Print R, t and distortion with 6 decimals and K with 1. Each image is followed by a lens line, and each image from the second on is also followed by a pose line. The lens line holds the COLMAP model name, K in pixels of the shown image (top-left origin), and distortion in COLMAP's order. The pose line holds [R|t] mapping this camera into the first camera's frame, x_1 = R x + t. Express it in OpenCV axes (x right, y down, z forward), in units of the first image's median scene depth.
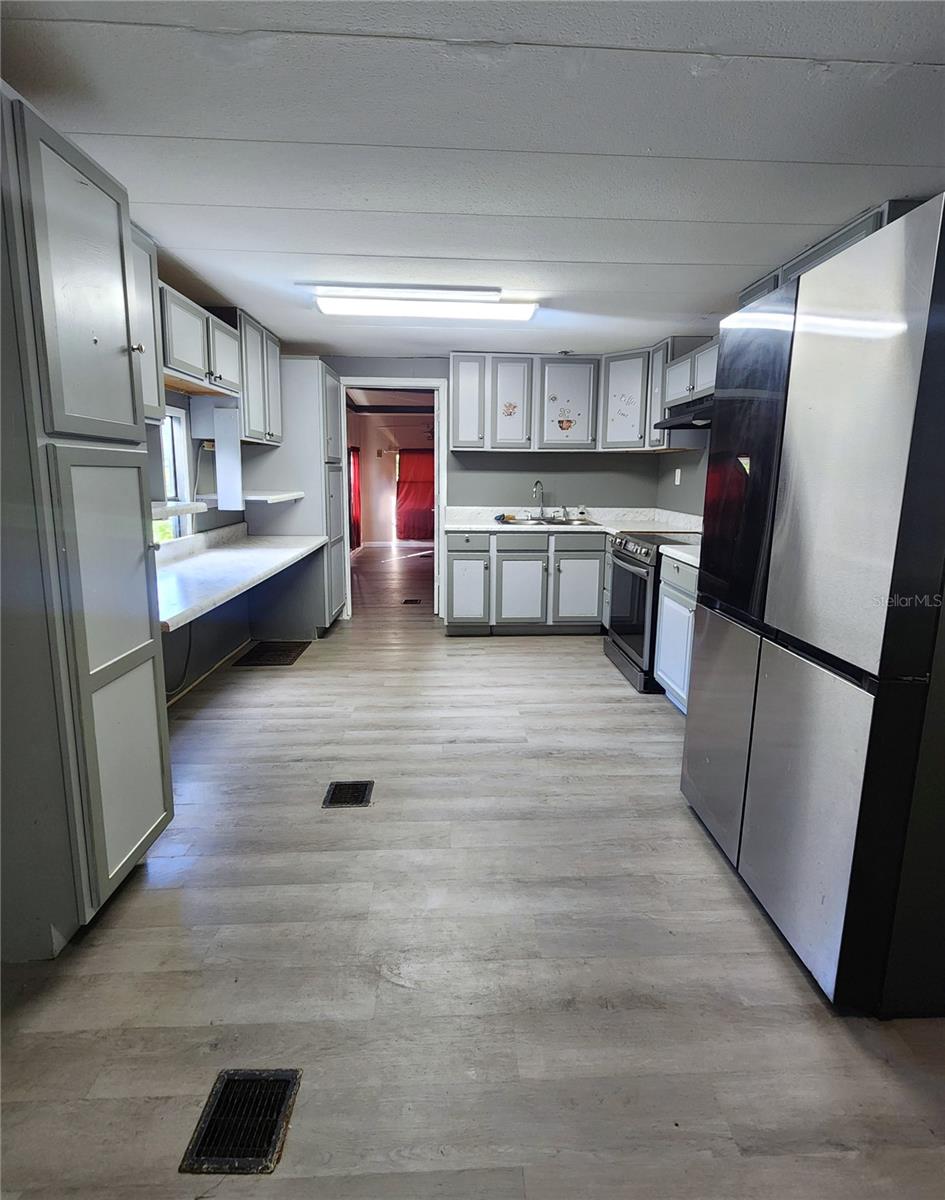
lens RADIAL K [[549.8, 0, 479.4], [0, 549.8, 559.9], [0, 0, 1]] dist [0.000257, -0.000103]
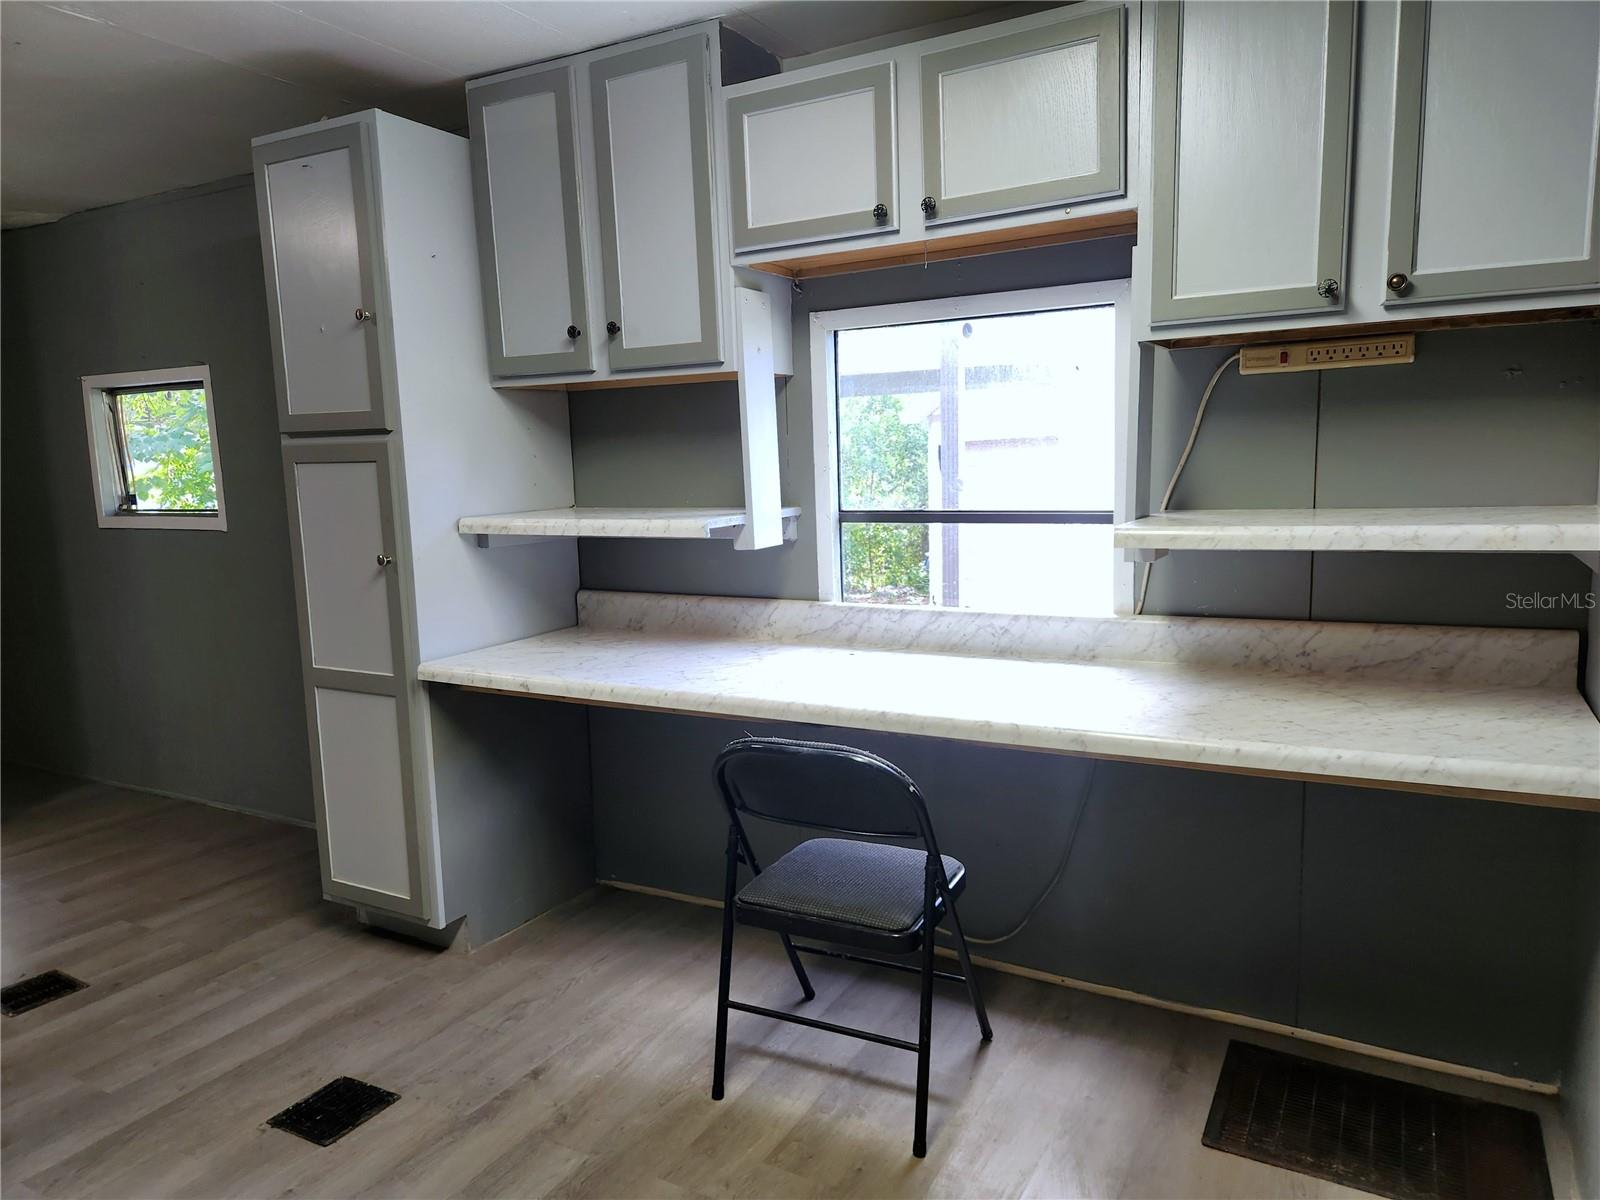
lens RADIAL K [[1082.7, 0, 807.1], [0, 1082.7, 601.8], [0, 0, 1]] dist [0.065750, -0.047824]
pose [[-0.527751, 0.120127, -0.840861, 0.222912], [-0.108020, 0.972419, 0.206719, -0.190083], [0.842502, 0.199926, -0.500219, 1.226329]]
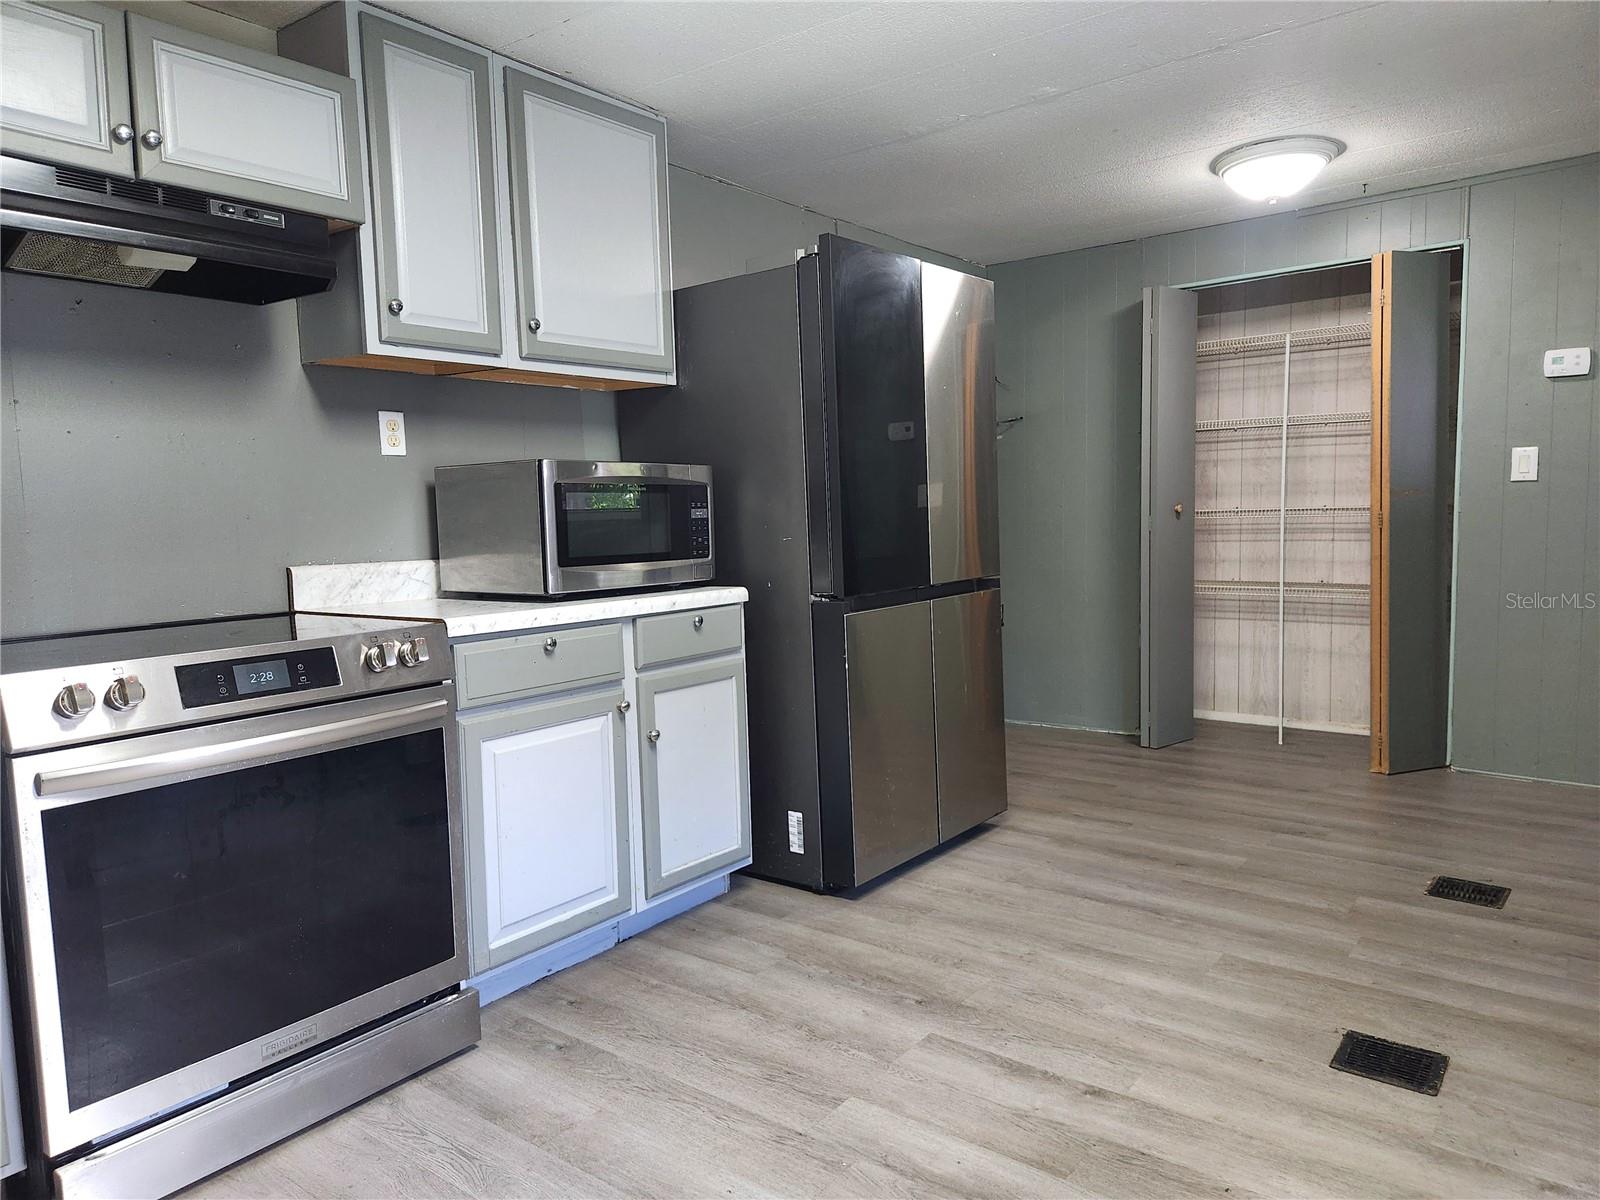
lens RADIAL K [[1082.7, 0, 807.1], [0, 1082.7, 601.8], [0, 0, 1]] dist [0.065750, -0.047824]
pose [[-0.765085, -0.050352, 0.641957, -0.310445], [0.115766, 0.969939, 0.214047, -0.160299], [-0.633437, 0.238081, -0.736257, 1.345207]]
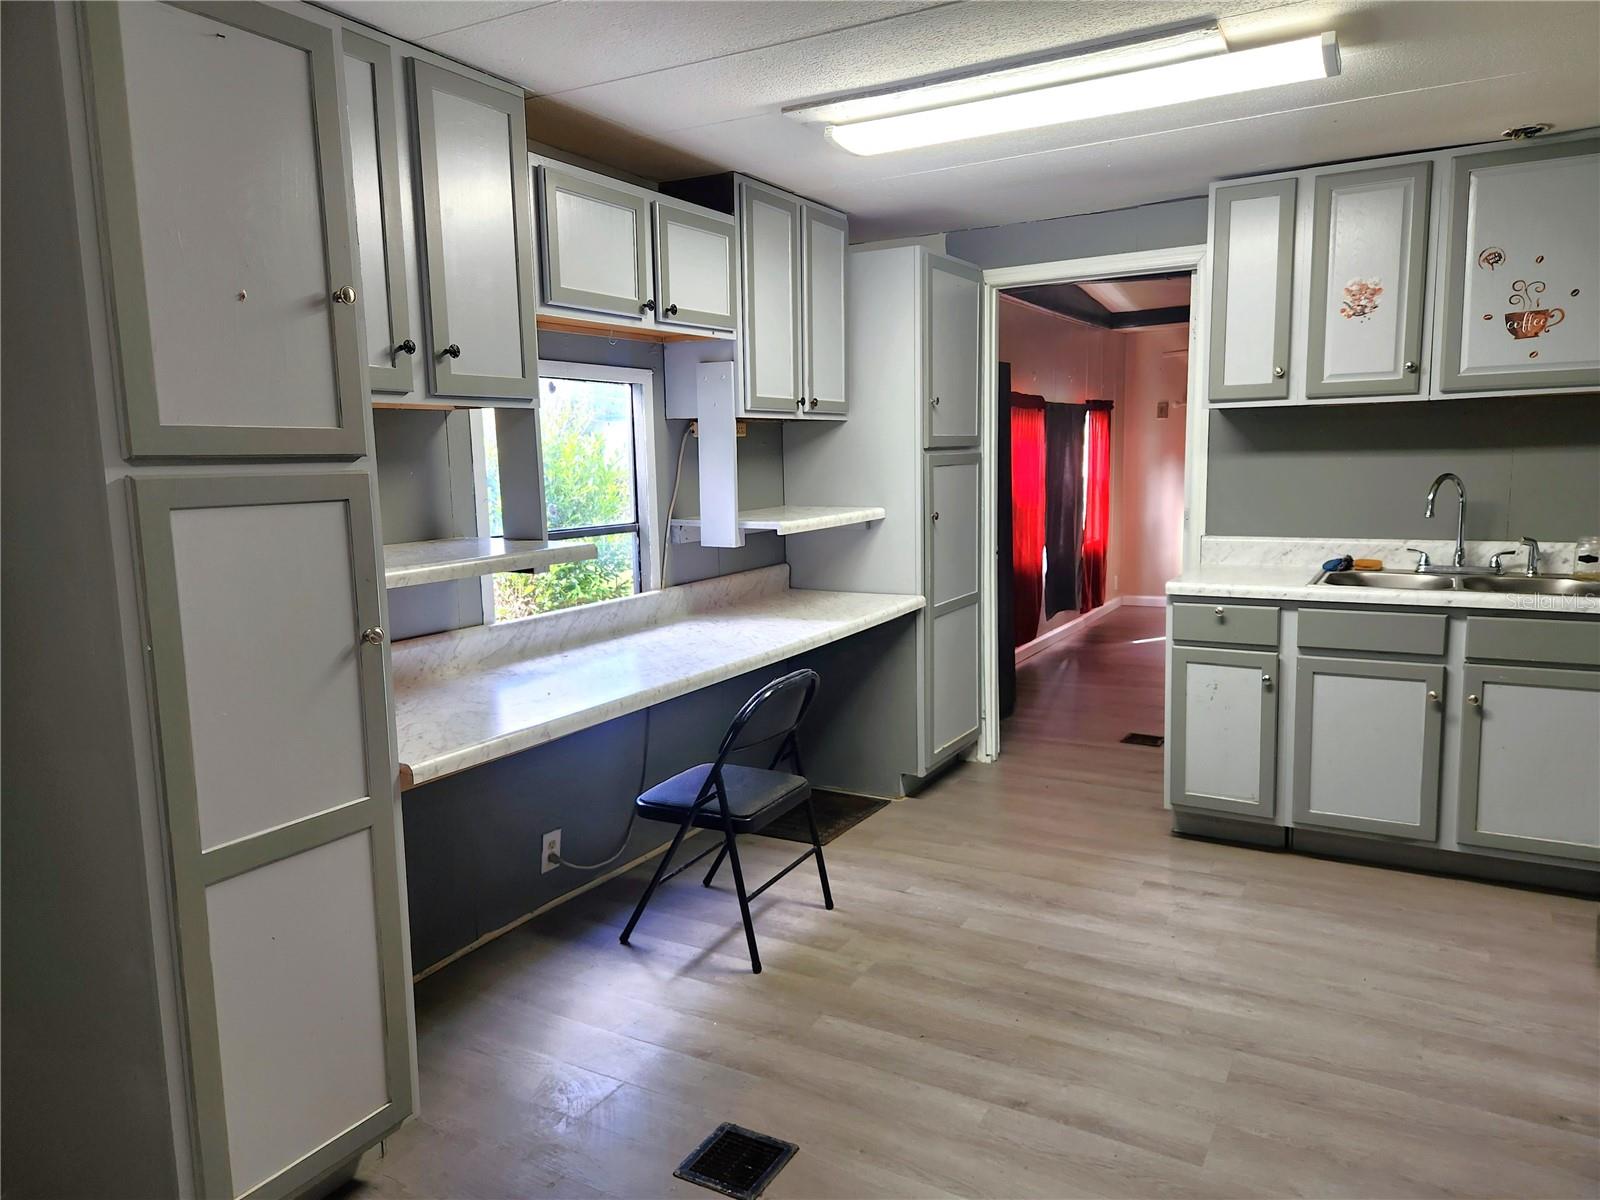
lens RADIAL K [[1082.7, 0, 807.1], [0, 1082.7, 601.8], [0, 0, 1]] dist [0.065750, -0.047824]
pose [[0.843263, 0.045448, -0.535576, 0.211121], [-0.052100, 0.998638, 0.002711, -0.046056], [0.534970, 0.025617, 0.844482, 0.147870]]
